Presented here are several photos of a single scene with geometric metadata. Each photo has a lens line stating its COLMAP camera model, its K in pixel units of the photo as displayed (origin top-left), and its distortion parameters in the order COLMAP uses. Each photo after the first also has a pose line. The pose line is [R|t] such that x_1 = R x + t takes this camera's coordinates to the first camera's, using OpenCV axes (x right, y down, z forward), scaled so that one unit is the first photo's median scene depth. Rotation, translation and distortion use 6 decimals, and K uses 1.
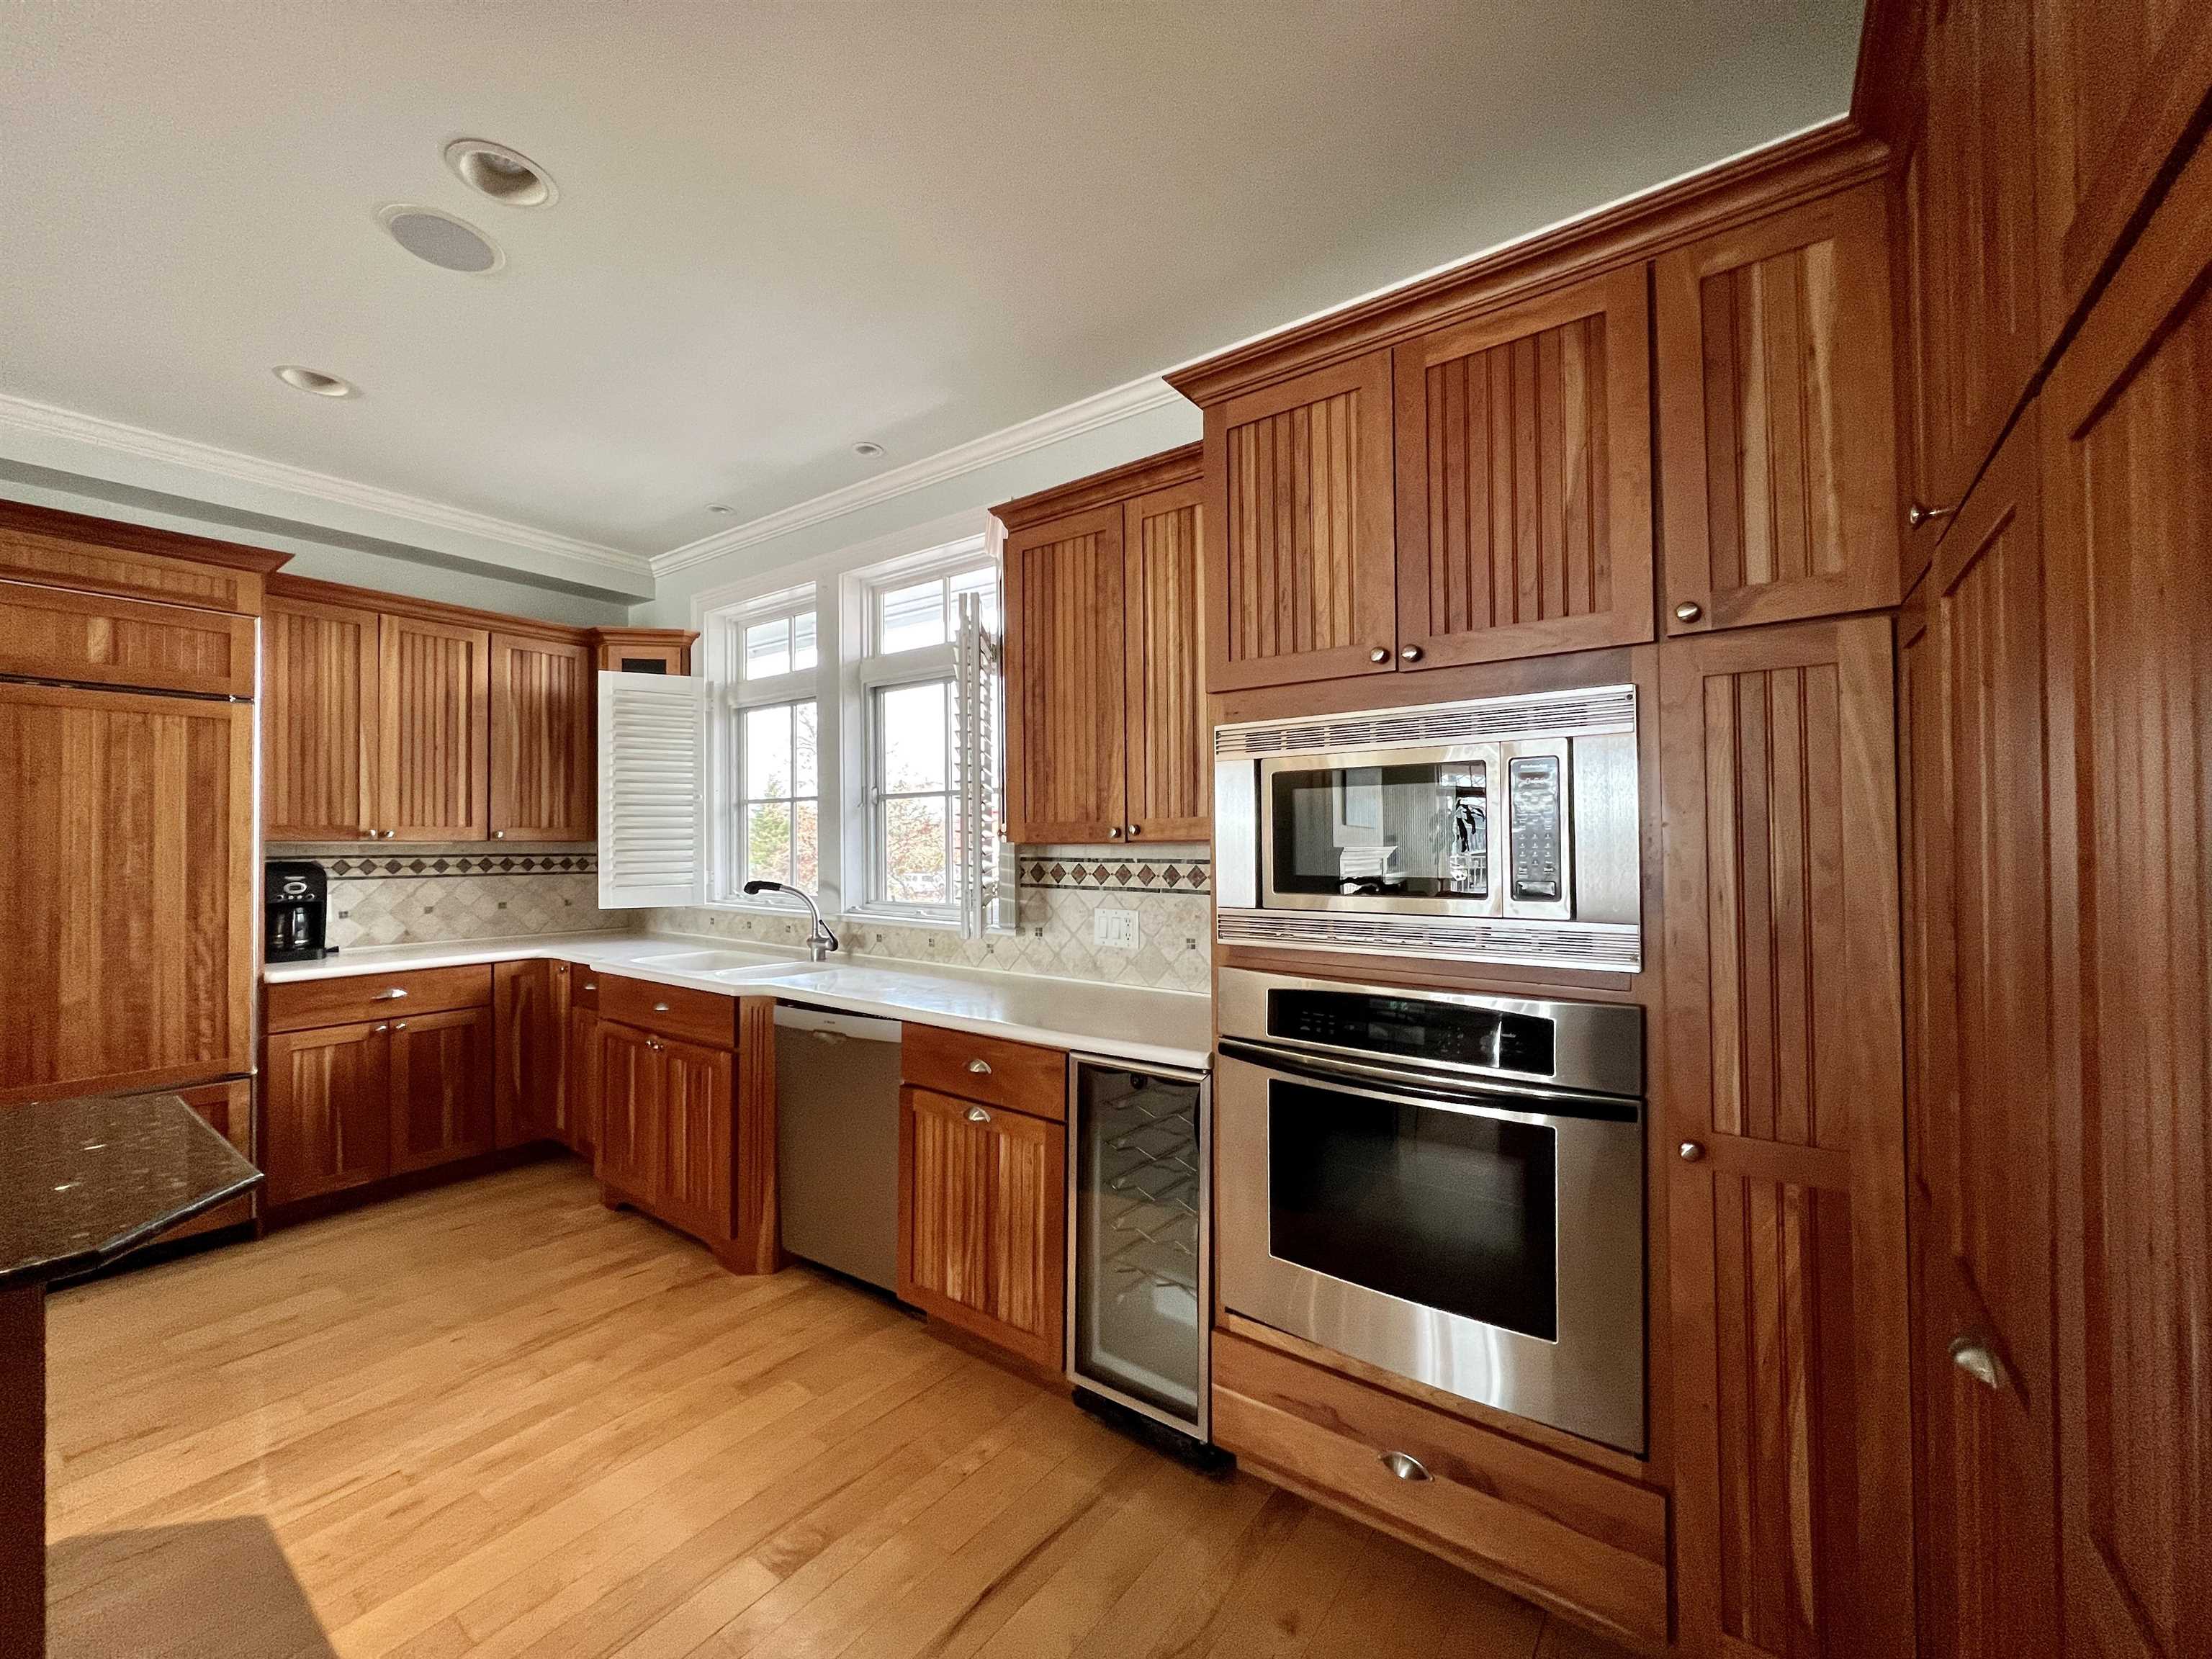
lens RADIAL K [[882.3, 0, 1104.2], [0, 882.3, 830.2], [0, 0, 1]] dist [-0.001755, 0.000052]
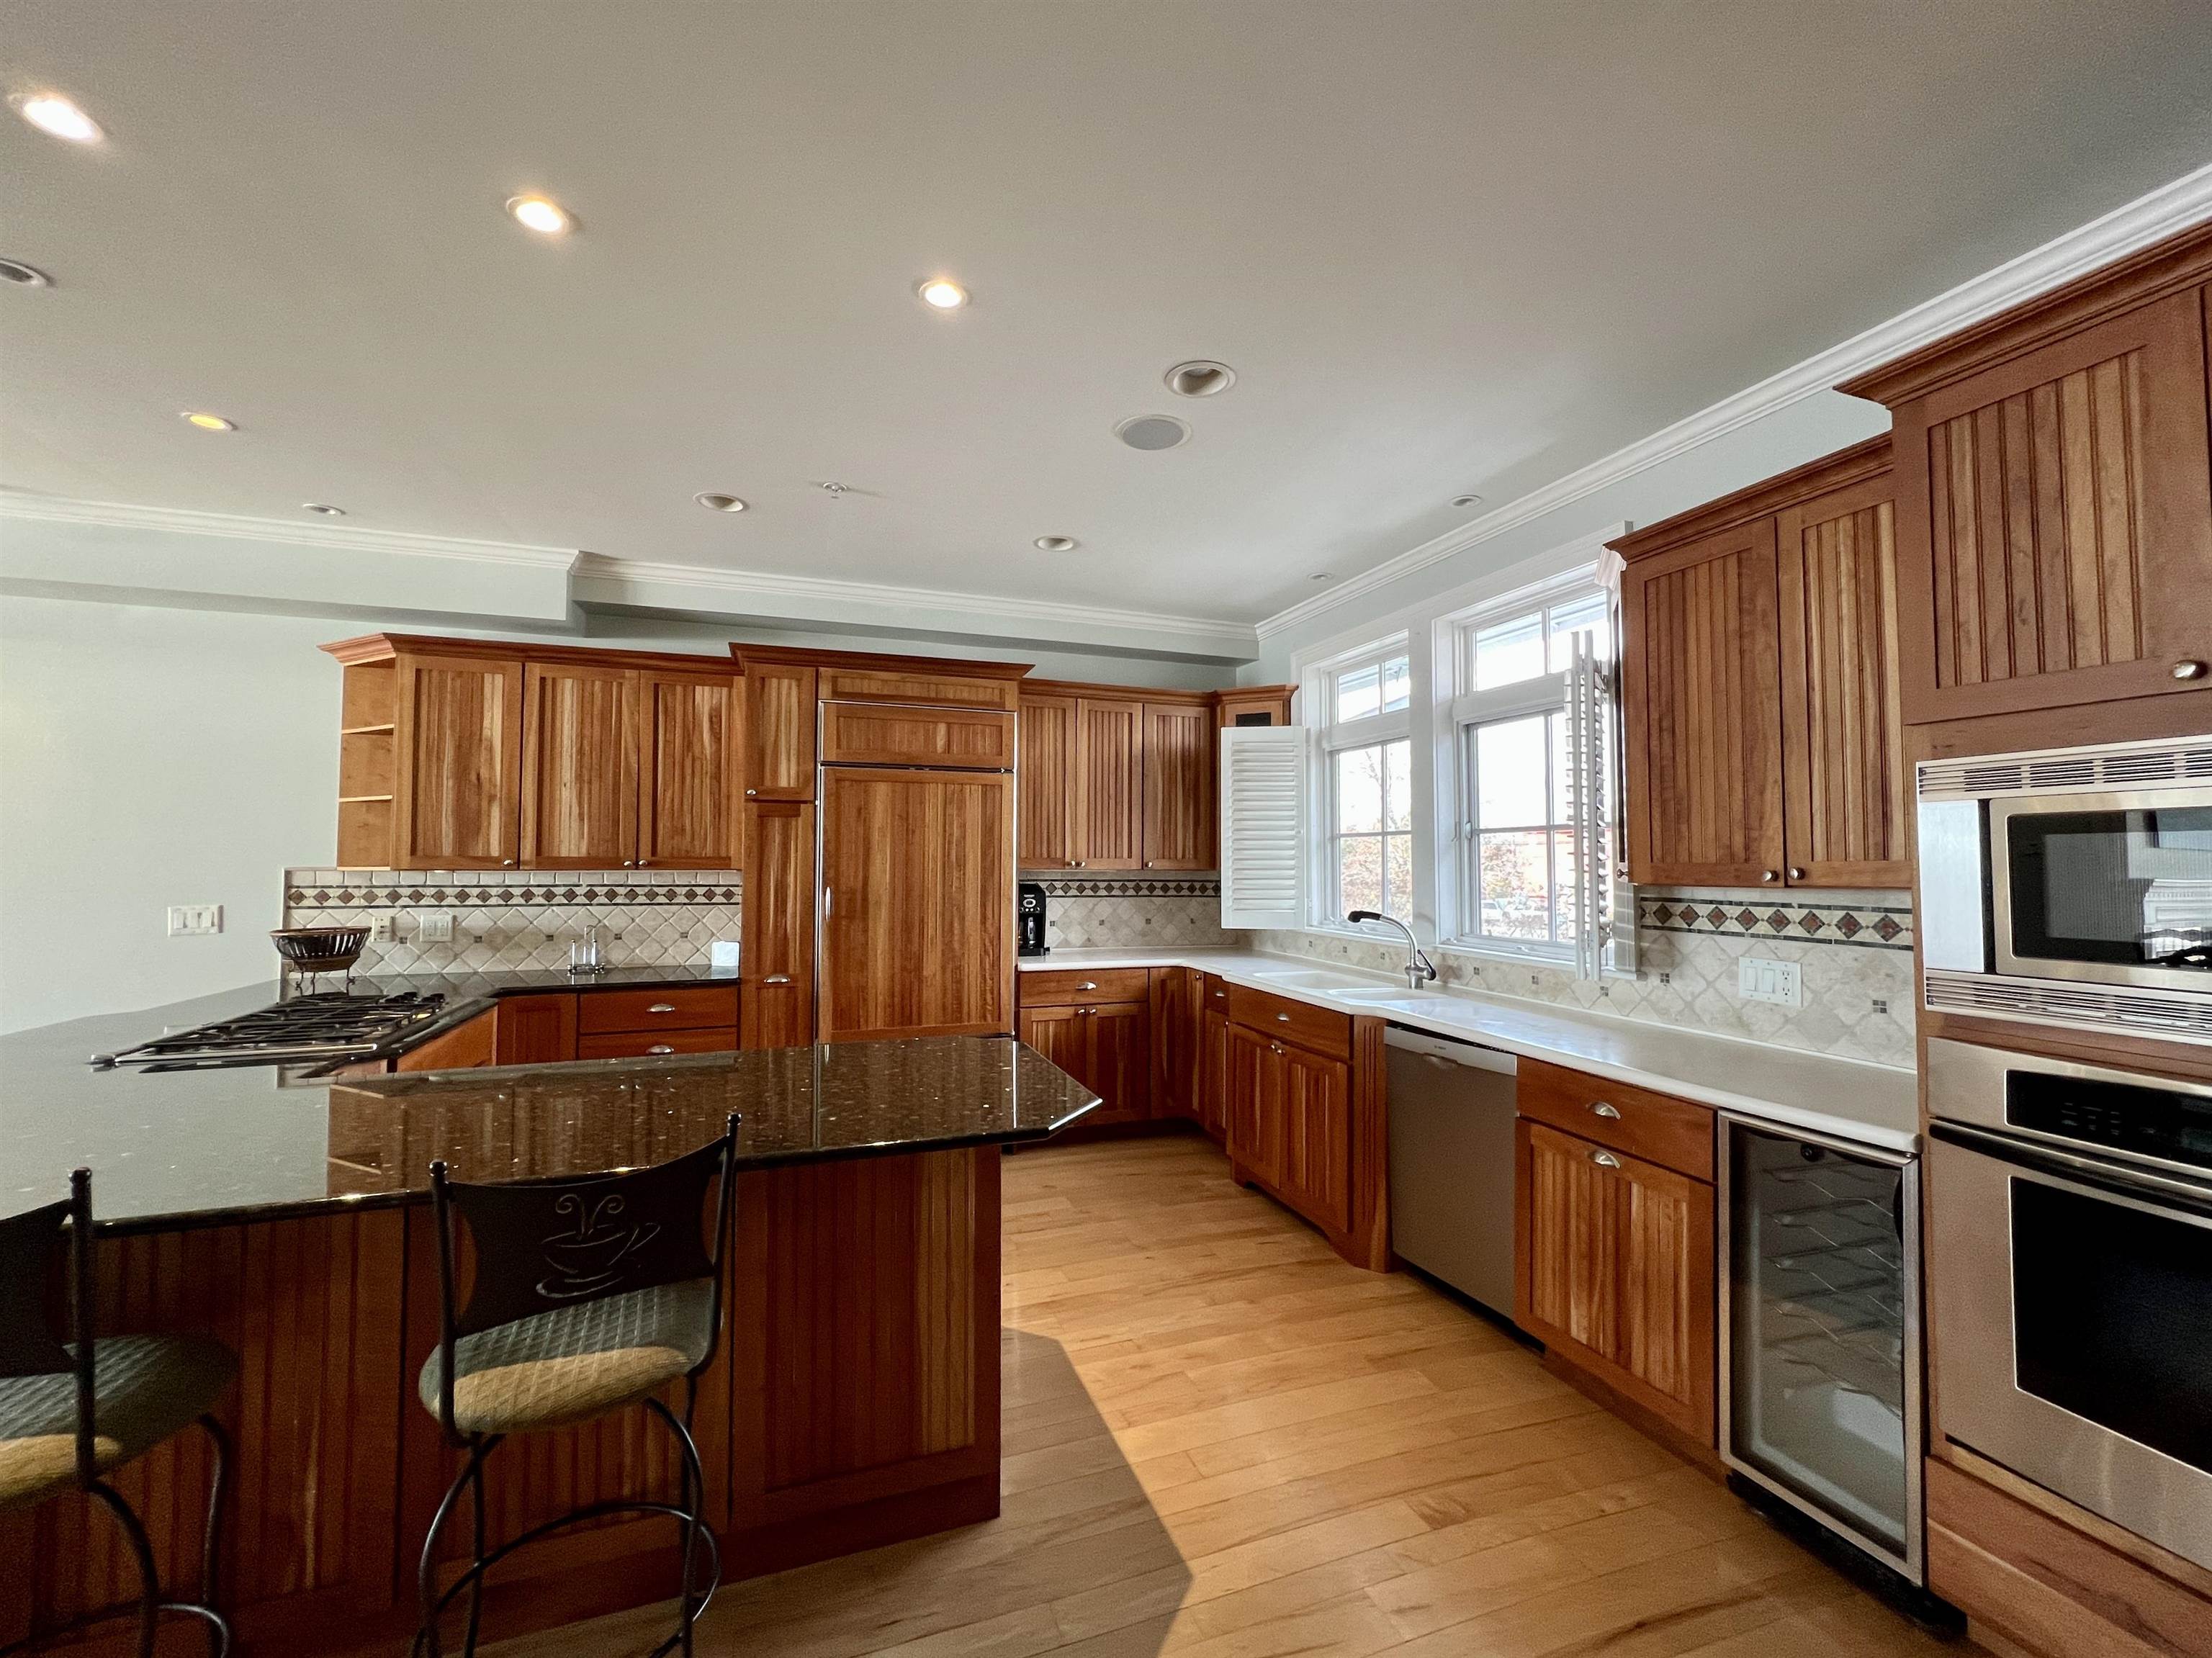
lens RADIAL K [[907.7, 0, 1103.5], [0, 907.7, 829.4], [0, 0, 1]] dist [-0.002399, 0.000239]
pose [[0.827138, -0.012657, -0.561856, -0.027555], [-0.001435, 0.999696, -0.024634, -0.019292], [0.561996, 0.021182, 0.826868, -0.145314]]
